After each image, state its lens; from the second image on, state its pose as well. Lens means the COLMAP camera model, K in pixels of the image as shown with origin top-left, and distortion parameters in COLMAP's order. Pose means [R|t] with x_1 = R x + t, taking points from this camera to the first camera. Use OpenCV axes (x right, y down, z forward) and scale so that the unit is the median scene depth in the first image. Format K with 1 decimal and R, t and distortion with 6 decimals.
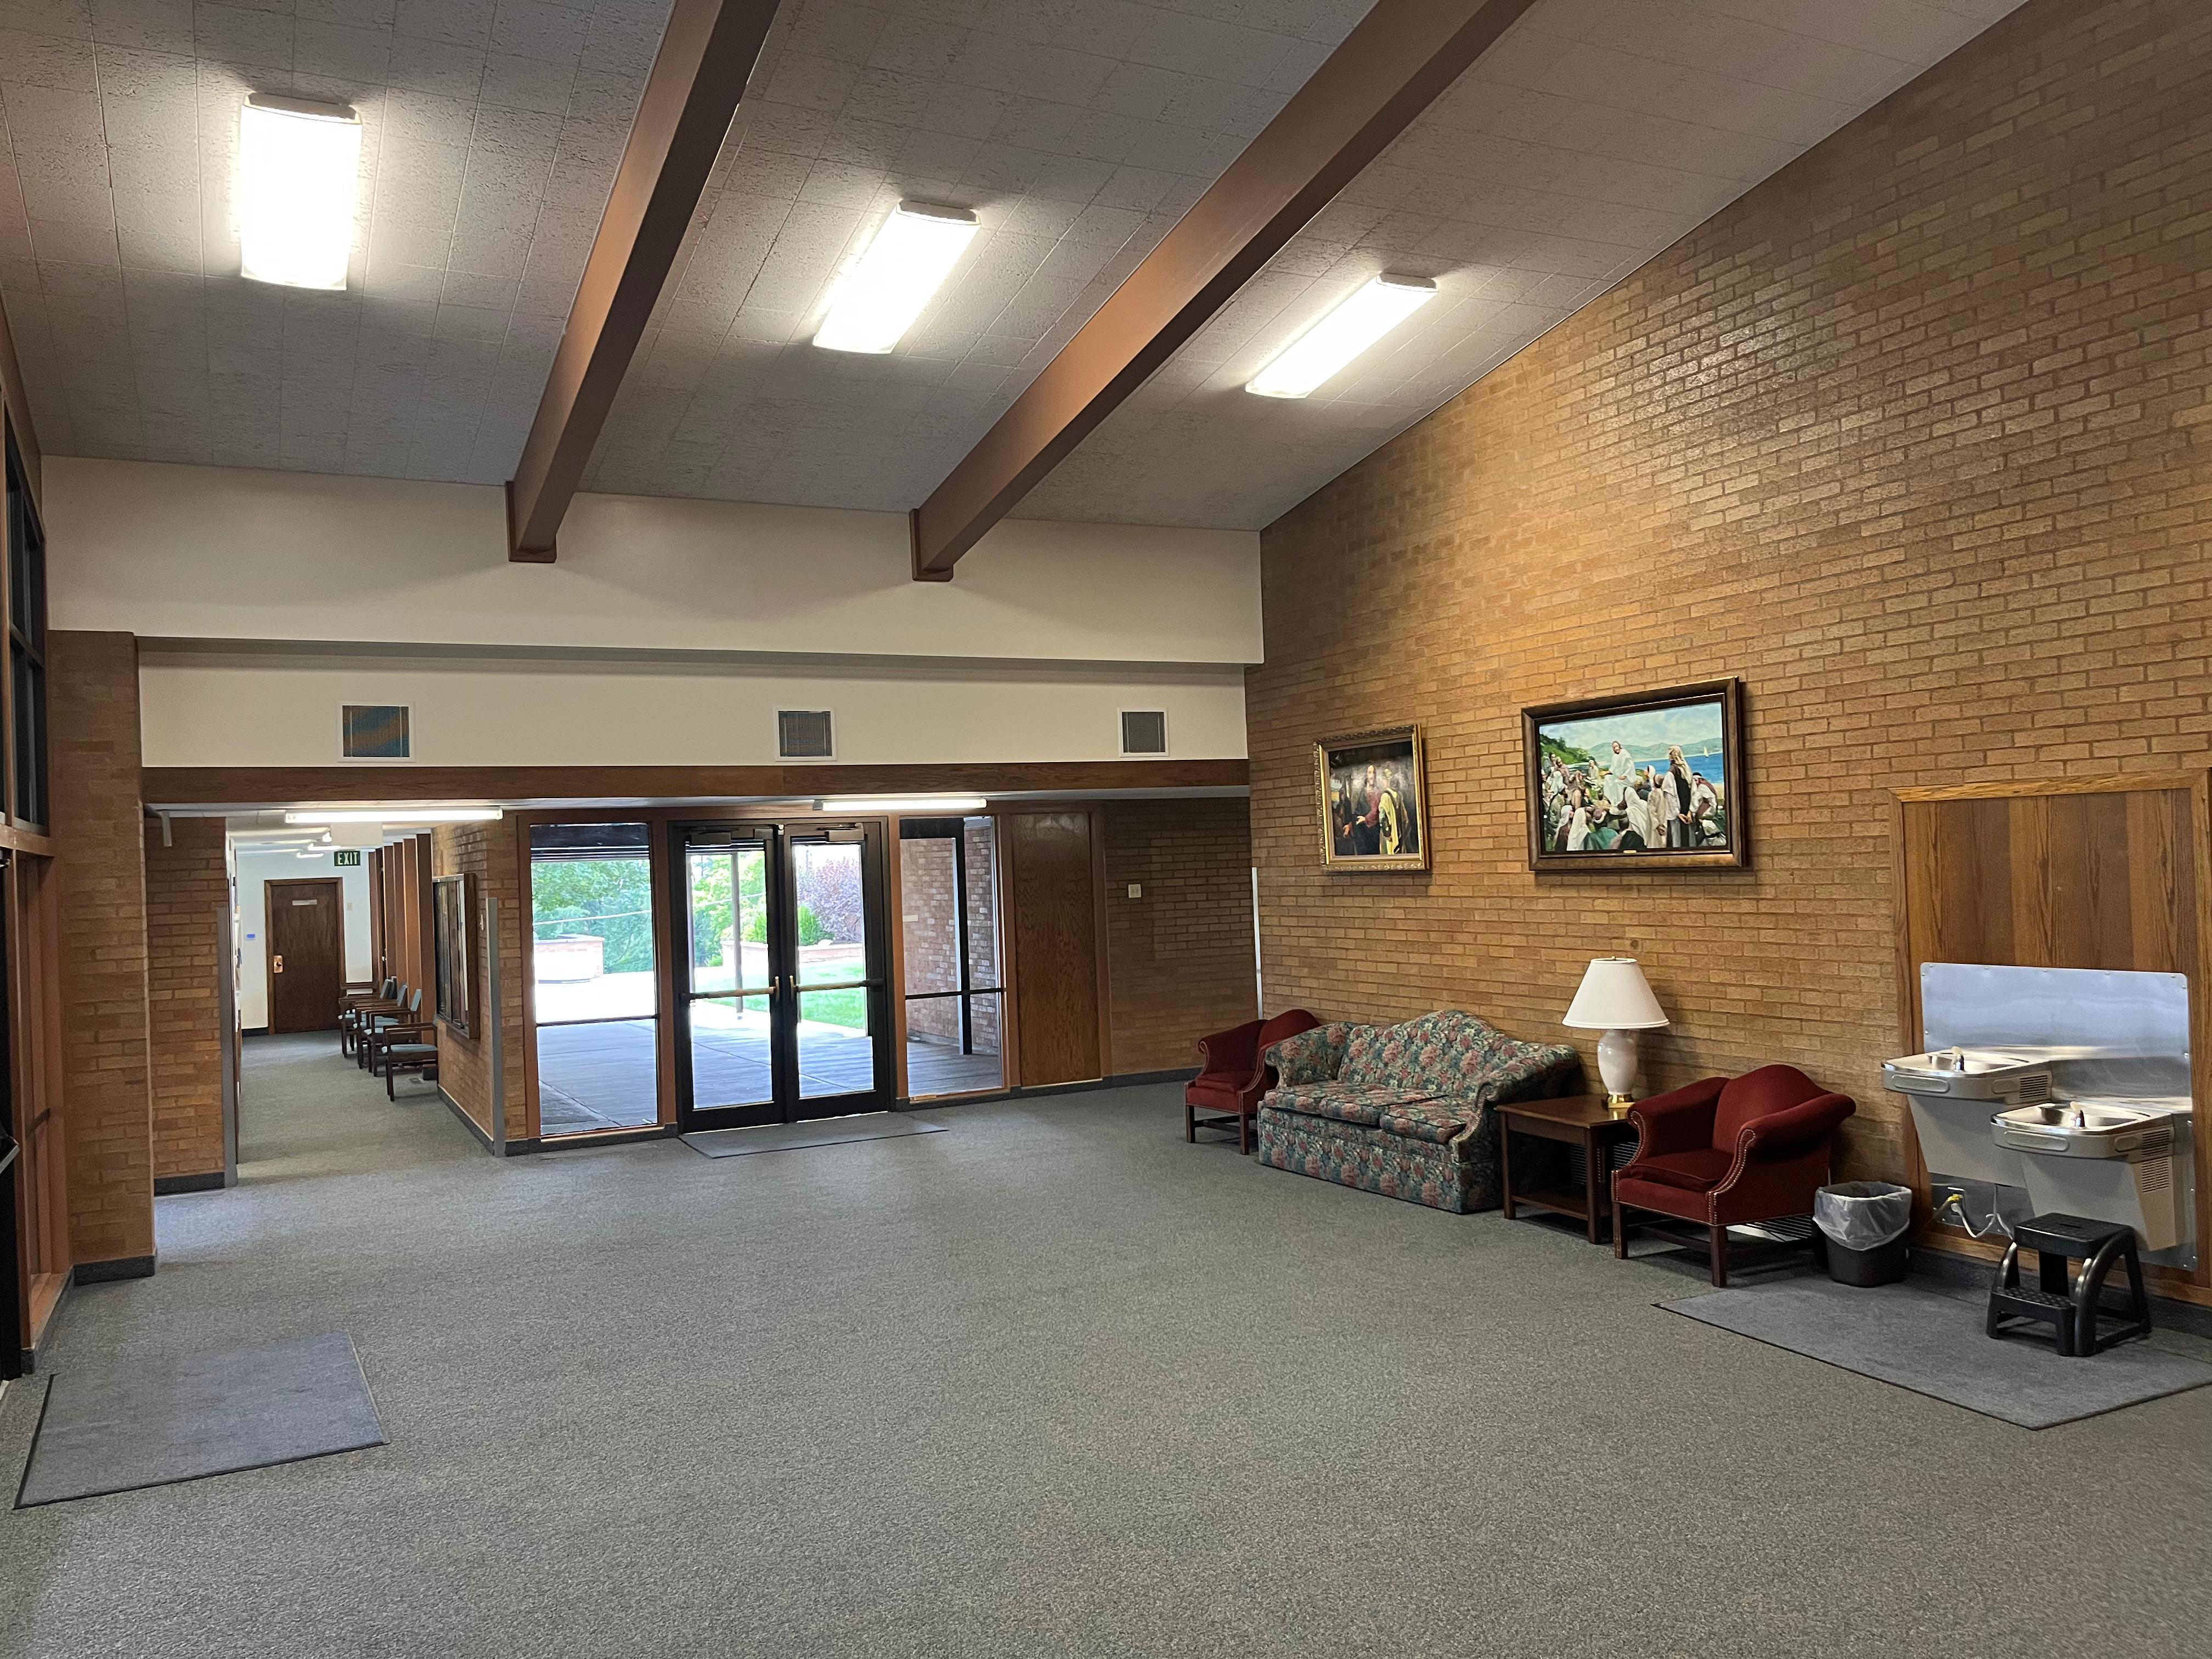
lens RADIAL K [[1683.4, 0, 1110.0], [0, 1683.4, 825.9], [0, 0, 1]] dist [0.034306, -0.020312]
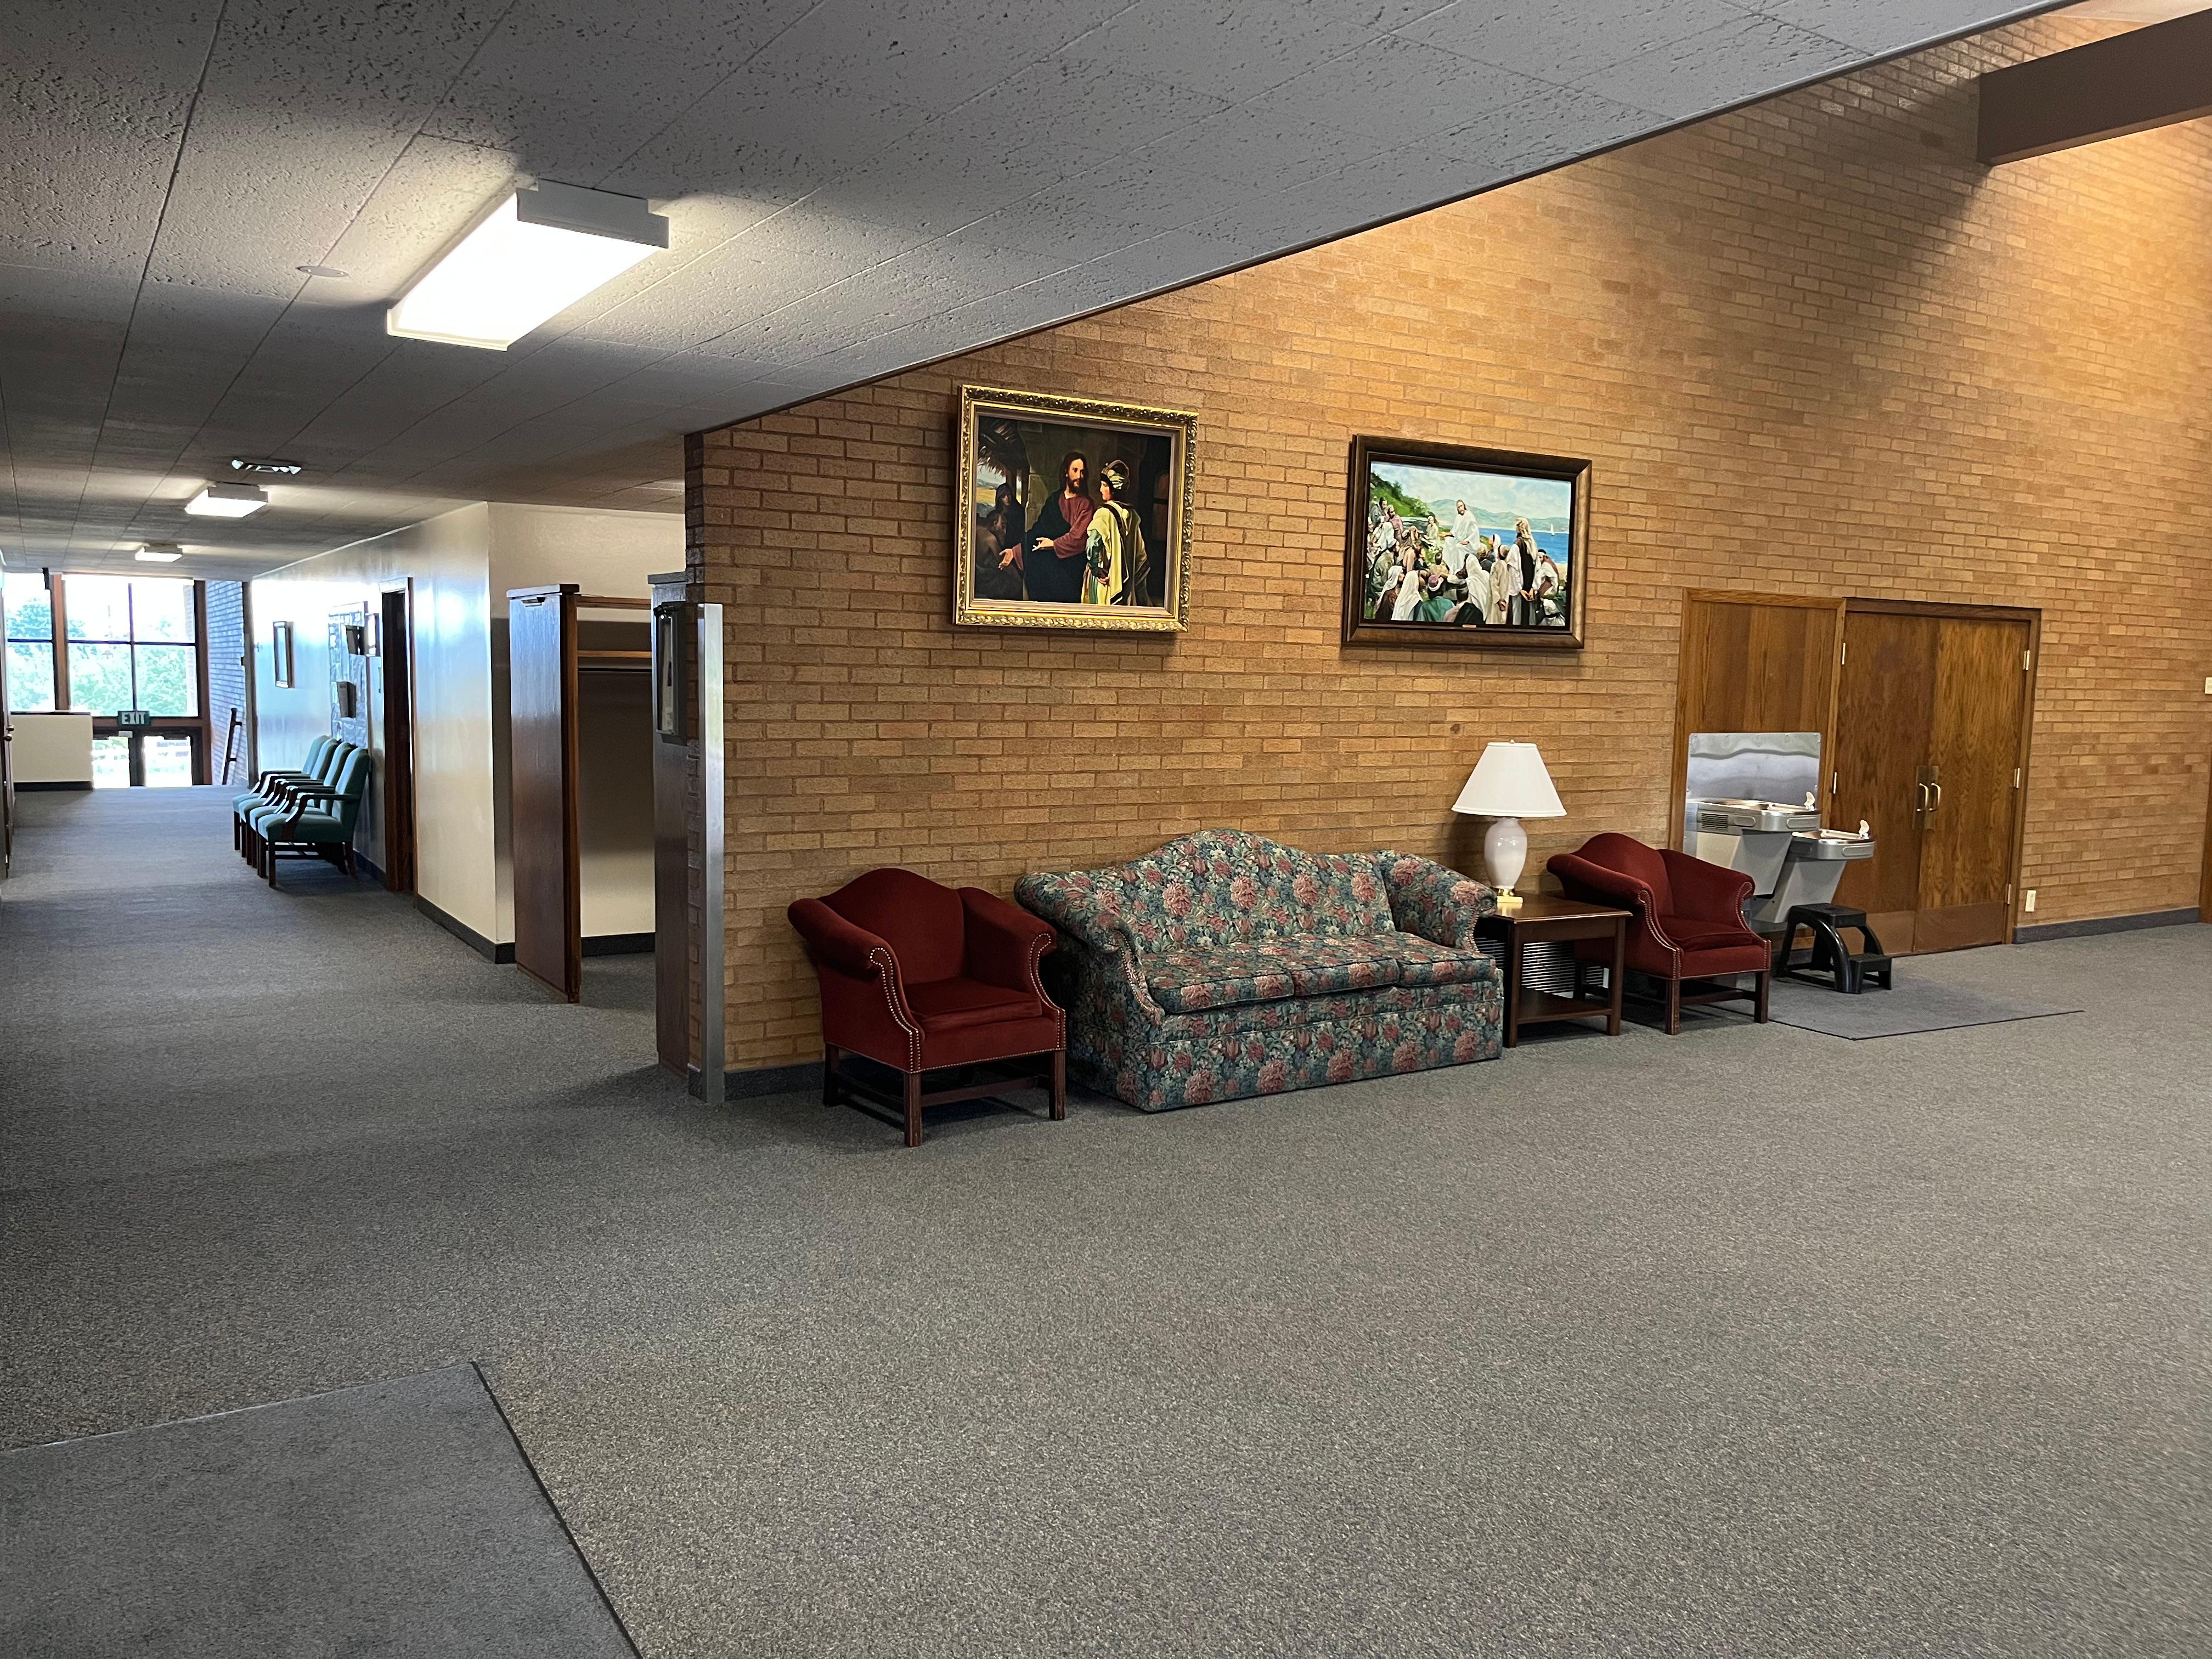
lens RADIAL K [[1683.4, 0, 1108.7], [0, 1683.4, 849.0], [0, 0, 1]] dist [0.034306, -0.020312]
pose [[-0.087195, -0.067977, 0.993869, -0.564810], [-0.034630, 0.997273, 0.065171, 0.079353], [-0.995589, -0.028735, -0.089311, 1.223401]]
